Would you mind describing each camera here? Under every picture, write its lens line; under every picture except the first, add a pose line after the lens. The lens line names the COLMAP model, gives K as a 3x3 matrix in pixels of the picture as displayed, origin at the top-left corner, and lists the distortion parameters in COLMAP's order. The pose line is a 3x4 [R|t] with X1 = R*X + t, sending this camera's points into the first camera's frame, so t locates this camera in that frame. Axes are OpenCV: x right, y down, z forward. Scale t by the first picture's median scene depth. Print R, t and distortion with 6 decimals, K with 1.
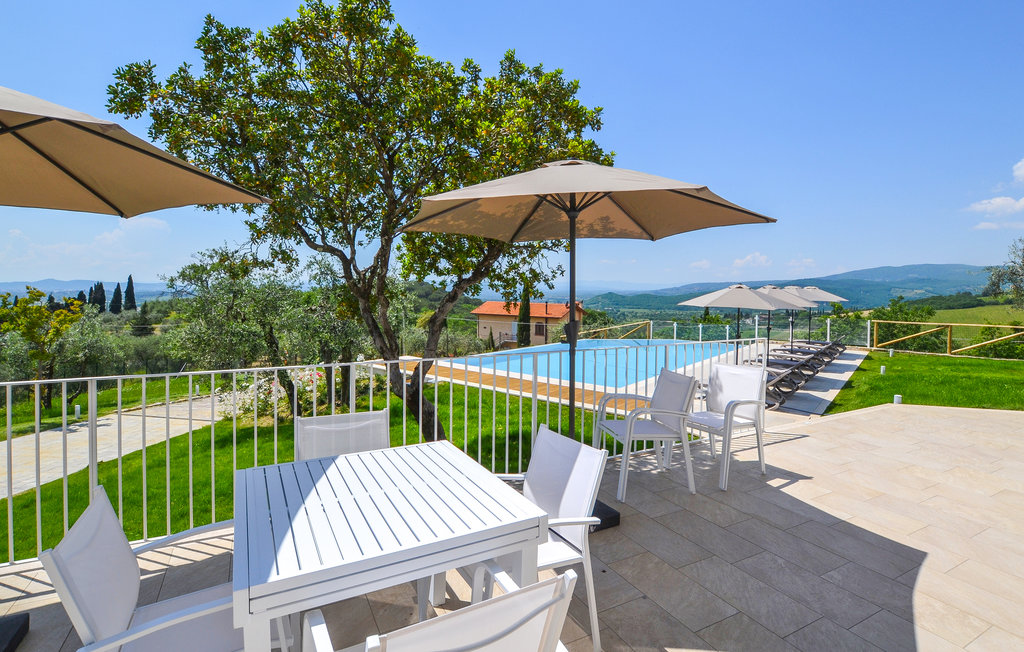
lens RADIAL K [[488.5, 0, 513.9], [0, 488.5, 299.9], [0, 0, 1]] dist [-0.030477, -0.000390]
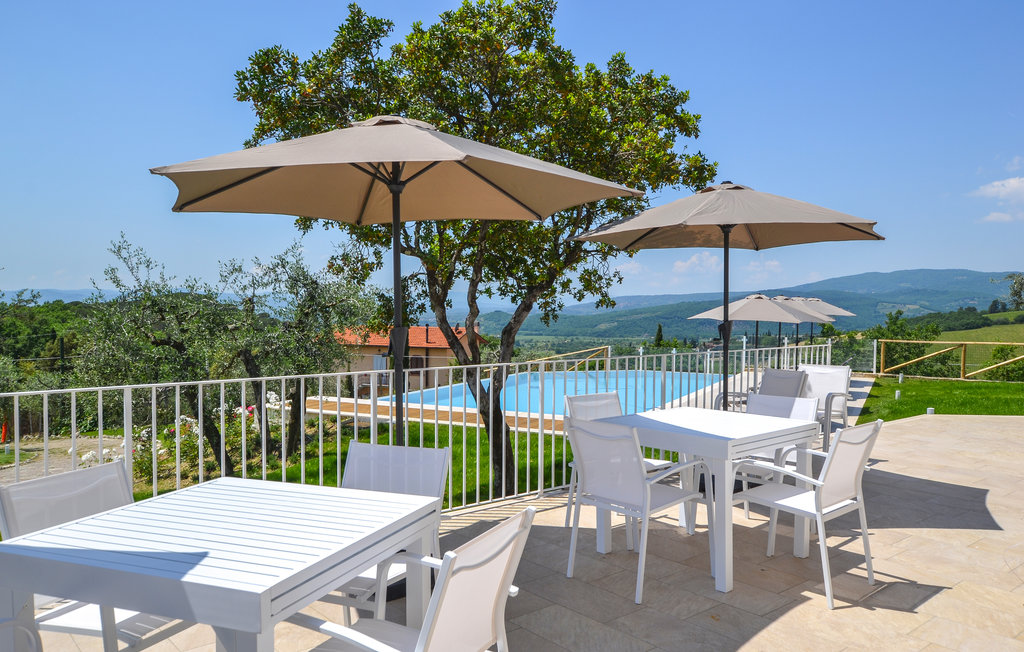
lens RADIAL K [[796.3, 0, 512.9], [0, 796.3, 365.4], [0, 0, 1]] dist [0.013795, 0.007992]
pose [[0.969695, -0.021318, 0.243385, -0.209253], [0.008862, 0.998600, 0.052158, 0.010878], [-0.244156, -0.048420, 0.968526, -0.182458]]
